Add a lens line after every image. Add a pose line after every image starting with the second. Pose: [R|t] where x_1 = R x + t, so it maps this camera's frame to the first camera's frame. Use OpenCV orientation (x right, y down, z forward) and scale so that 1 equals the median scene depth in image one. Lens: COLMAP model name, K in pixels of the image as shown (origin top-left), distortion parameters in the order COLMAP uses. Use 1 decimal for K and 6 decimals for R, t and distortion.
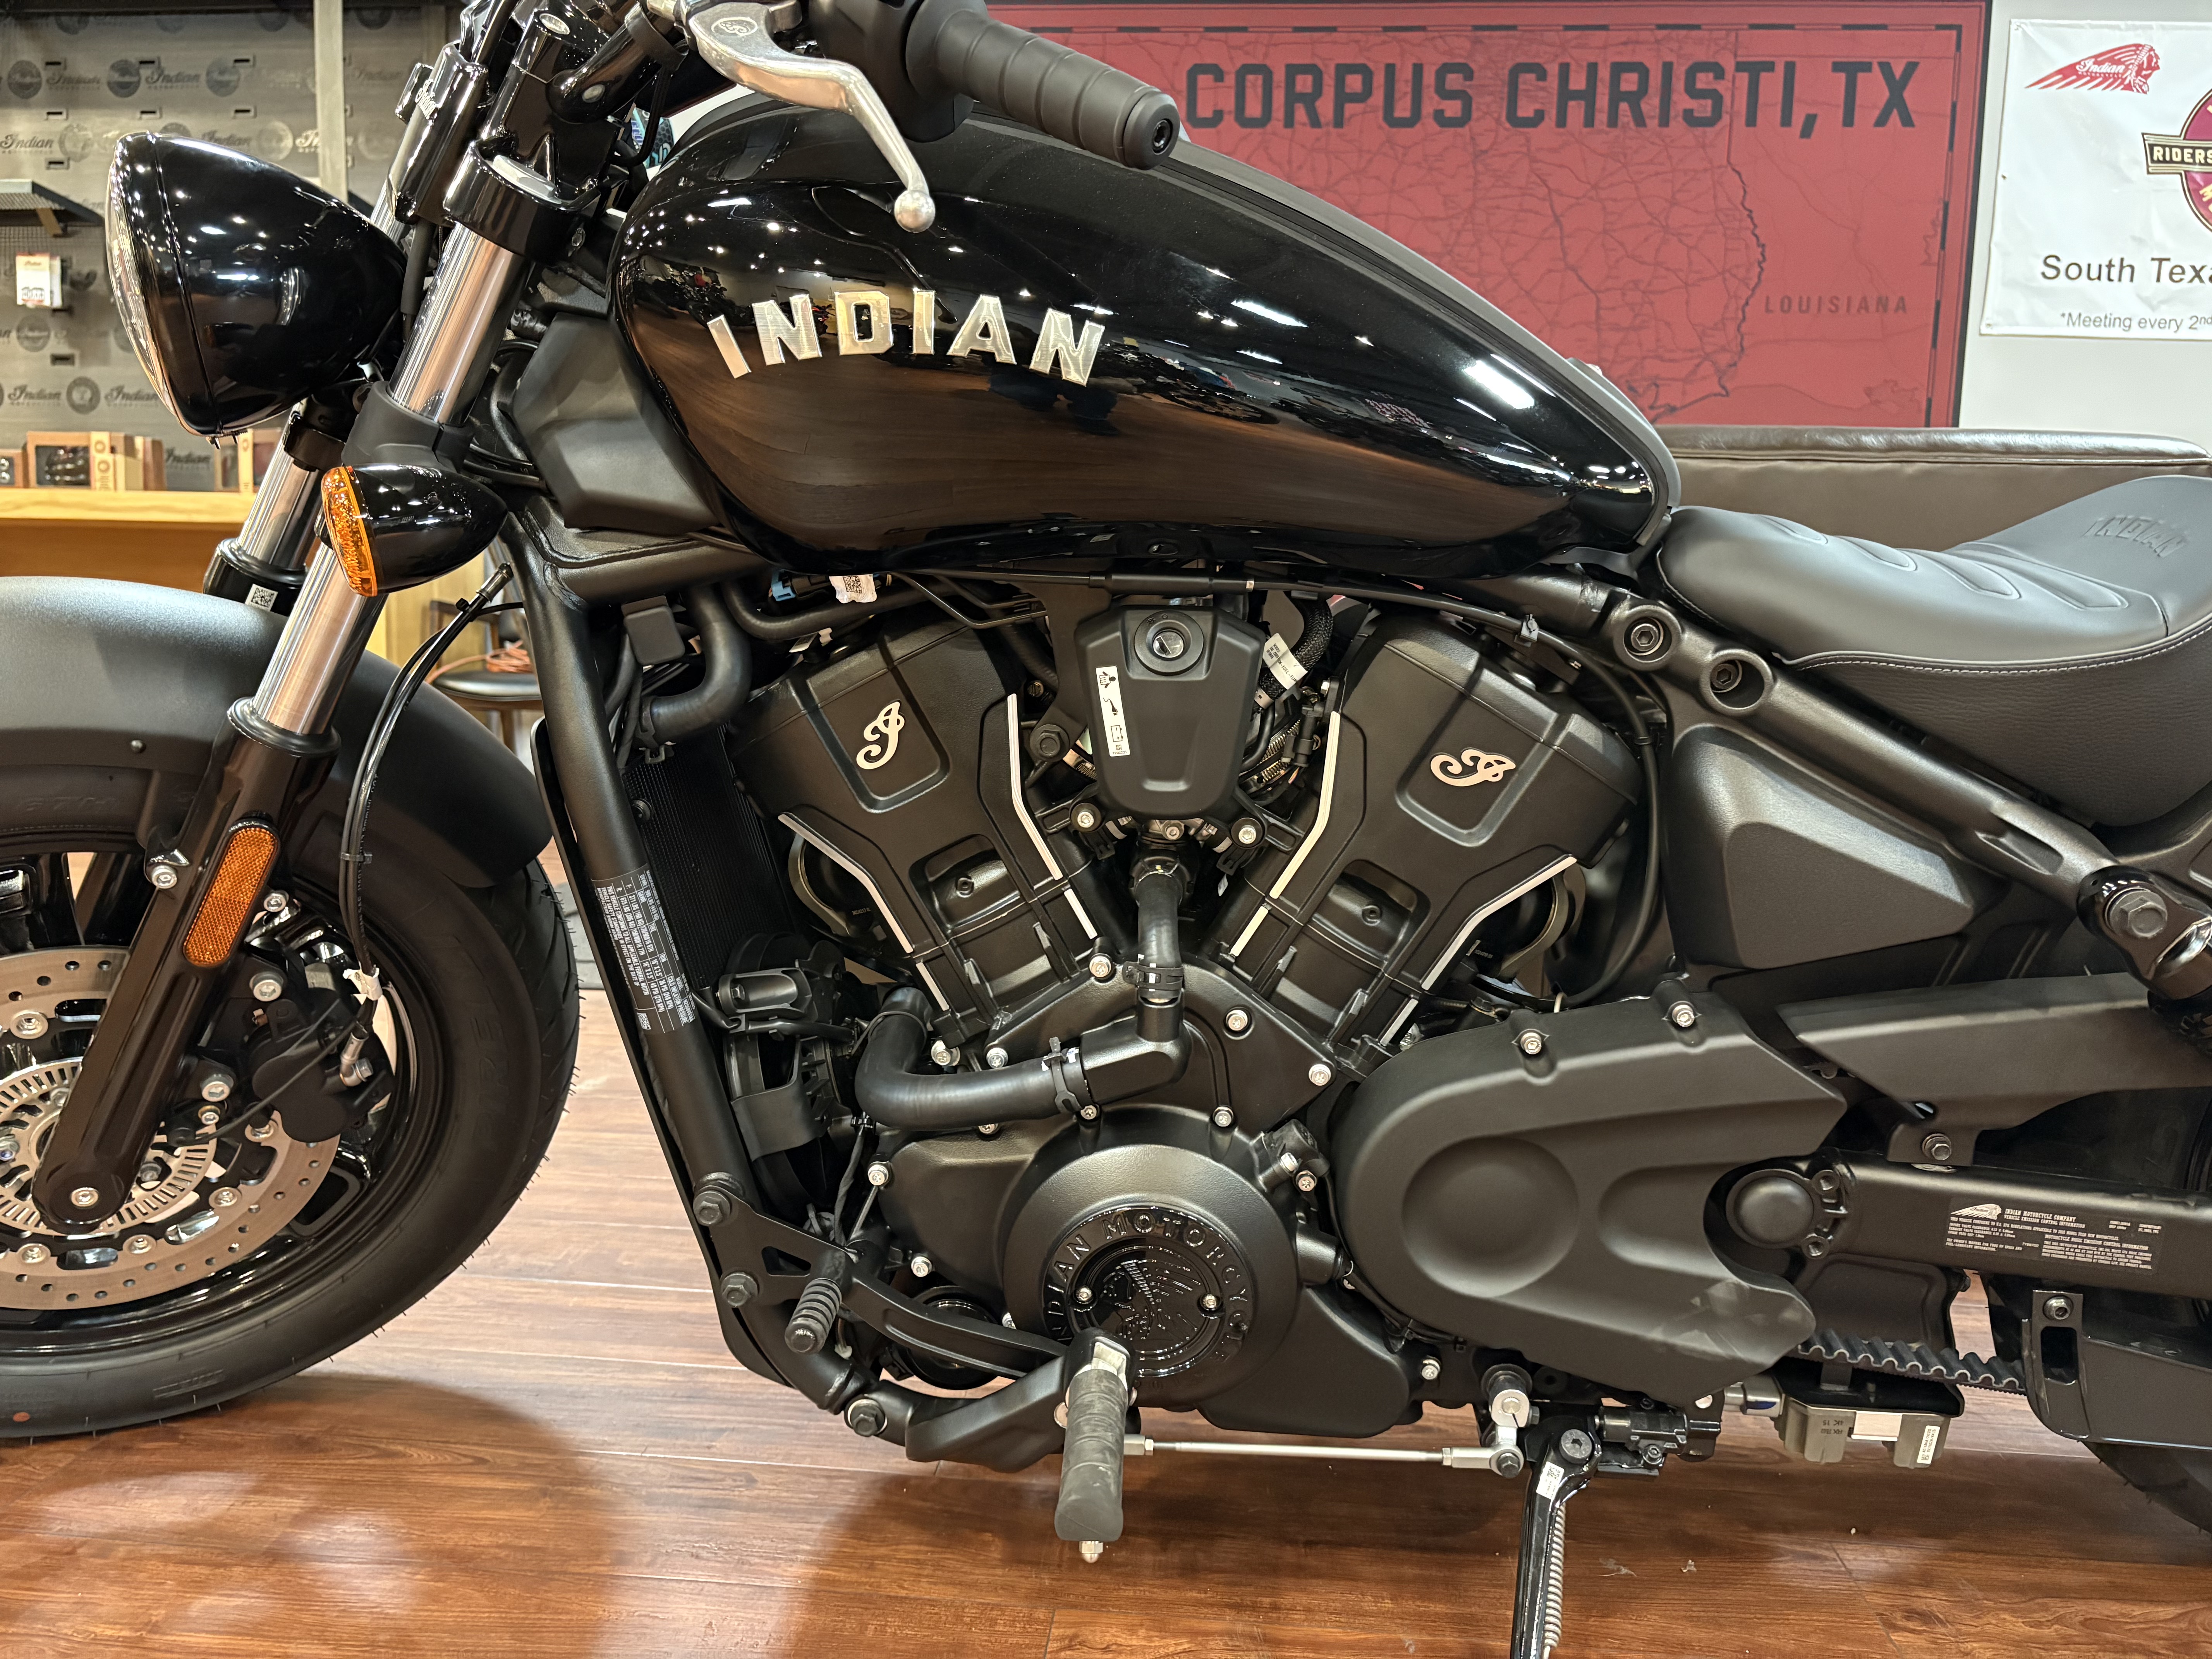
lens RADIAL K [[1812.0, 0, 1112.7], [0, 1812.0, 830.1], [0, 0, 1]] dist [0.001581, -0.023075]
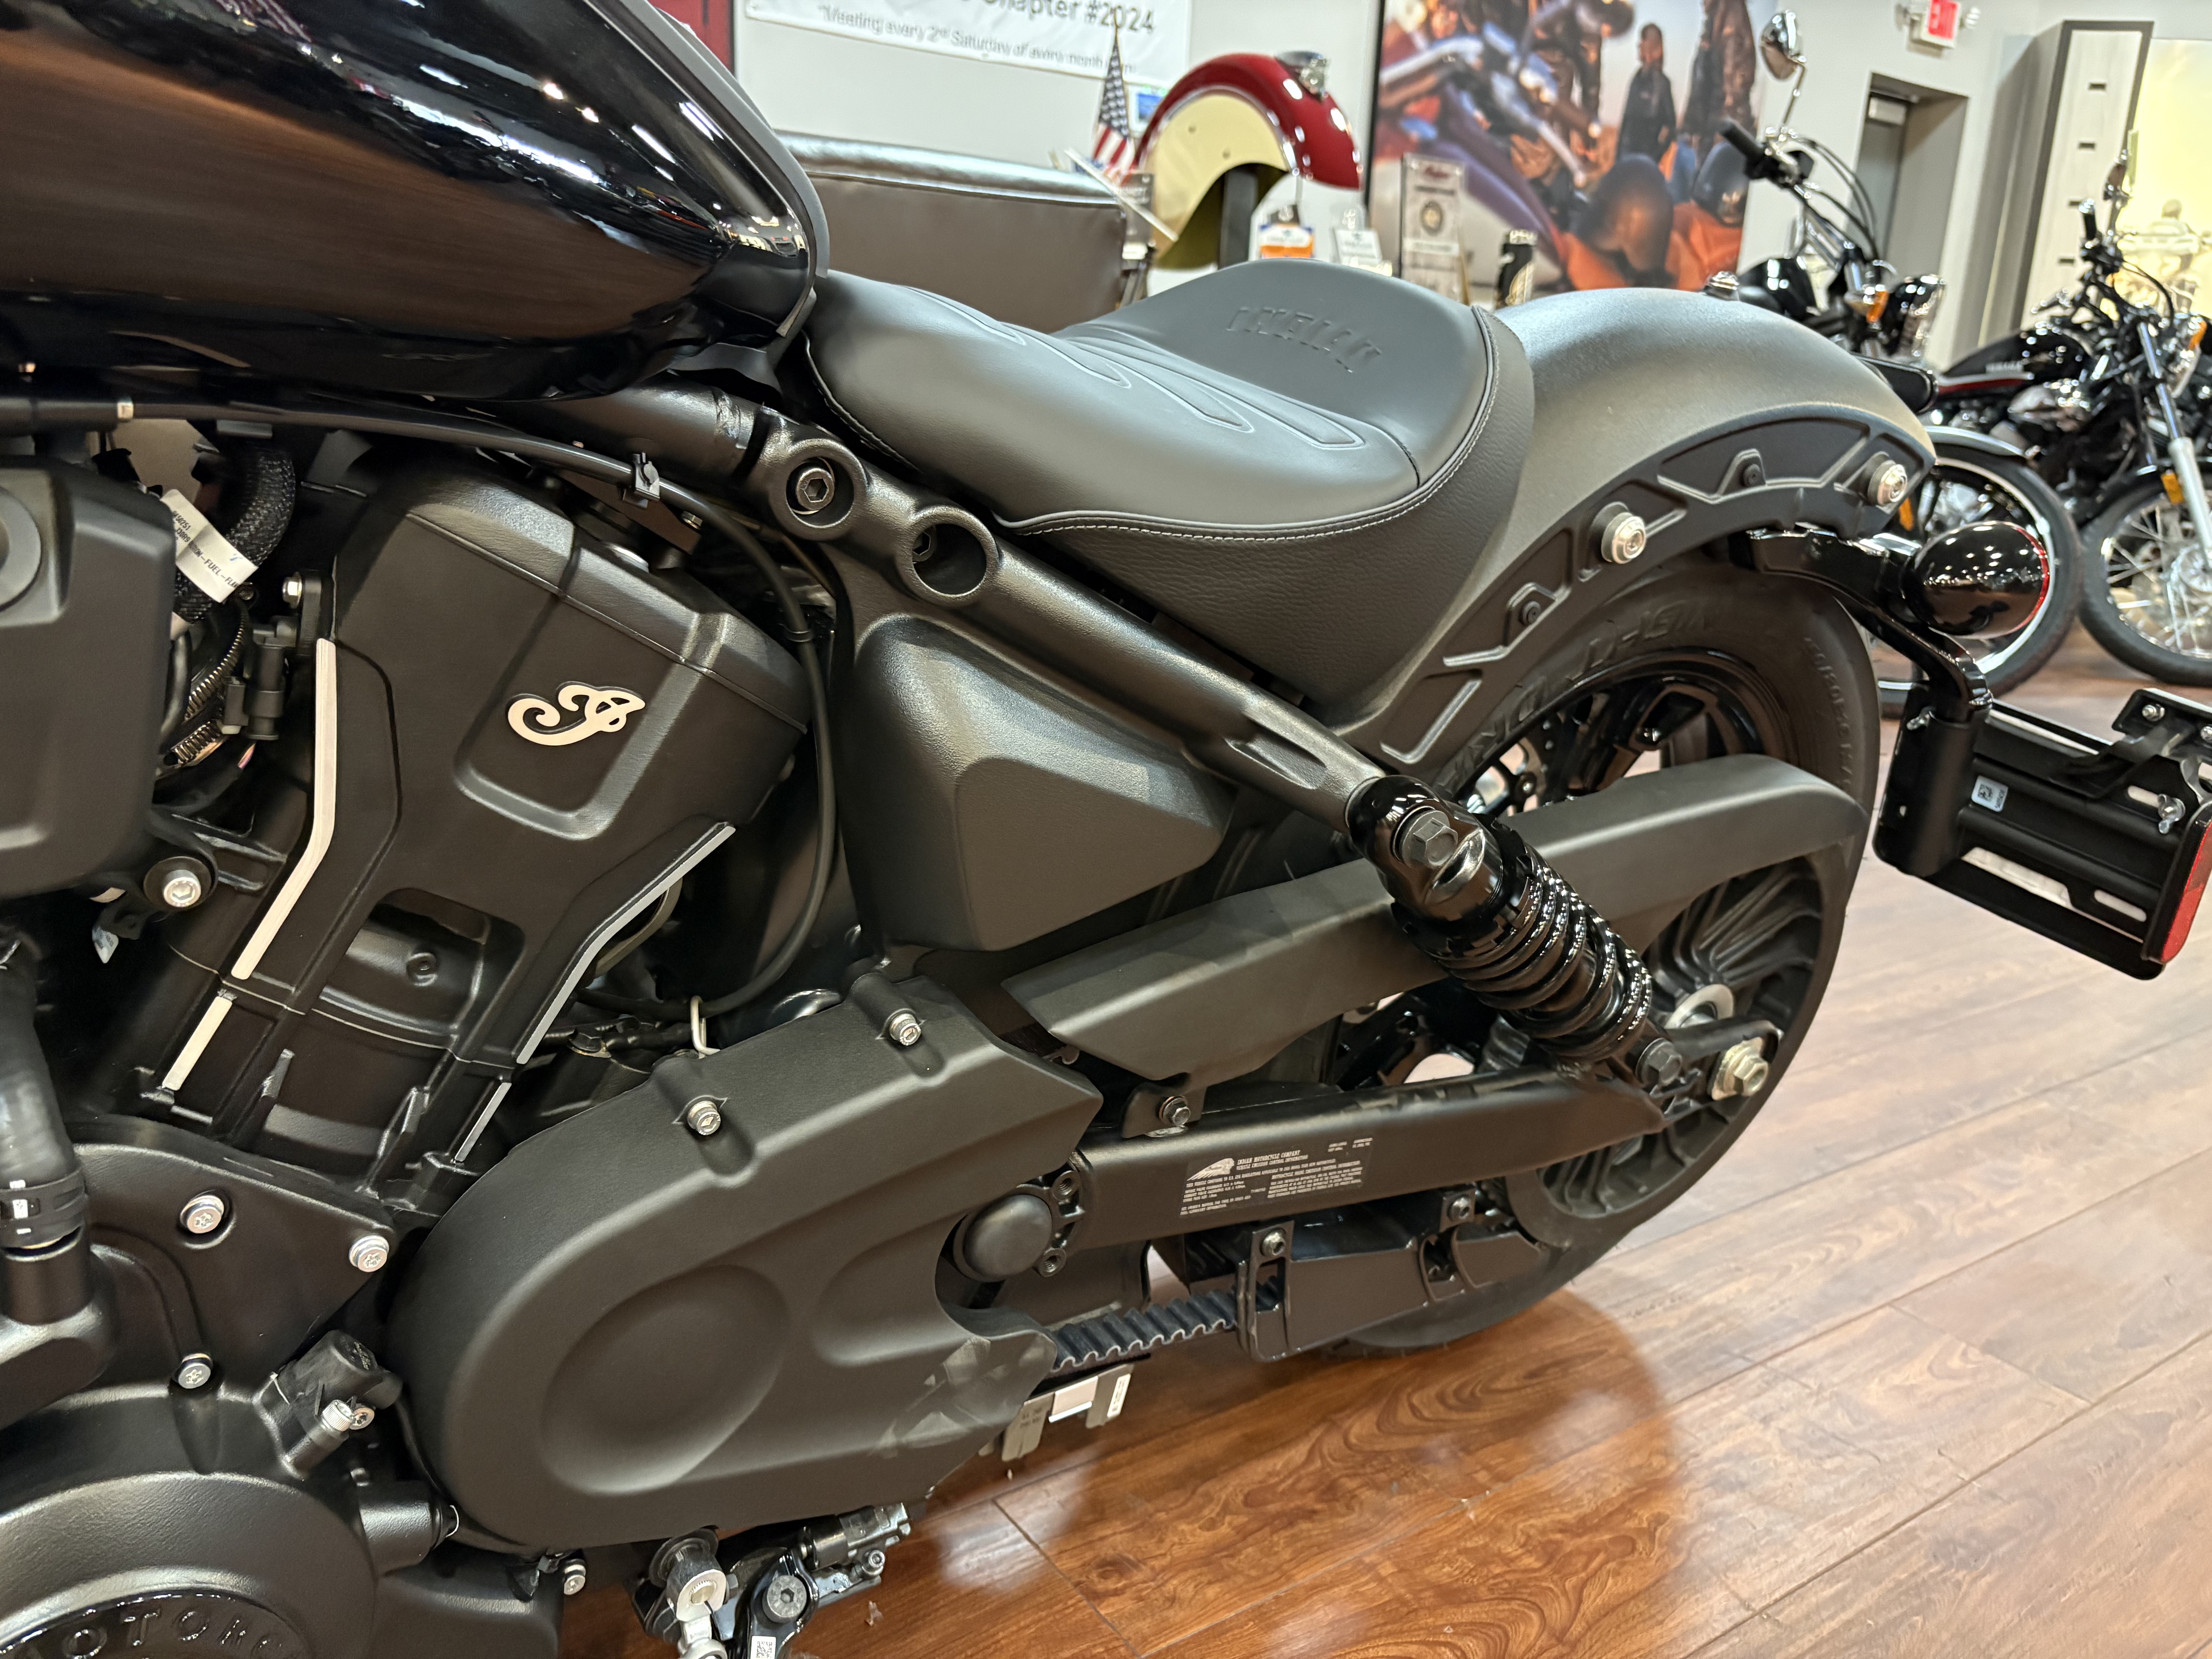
lens RADIAL K [[1720.0, 0, 1162.0], [0, 1720.0, 846.6], [0, 0, 1]] dist [0.038027, -0.037076]
pose [[0.765678, -0.152817, 0.624807, -0.020473], [0.030028, 0.978801, 0.202600, -0.101720], [-0.642523, -0.136365, 0.754035, 0.427246]]
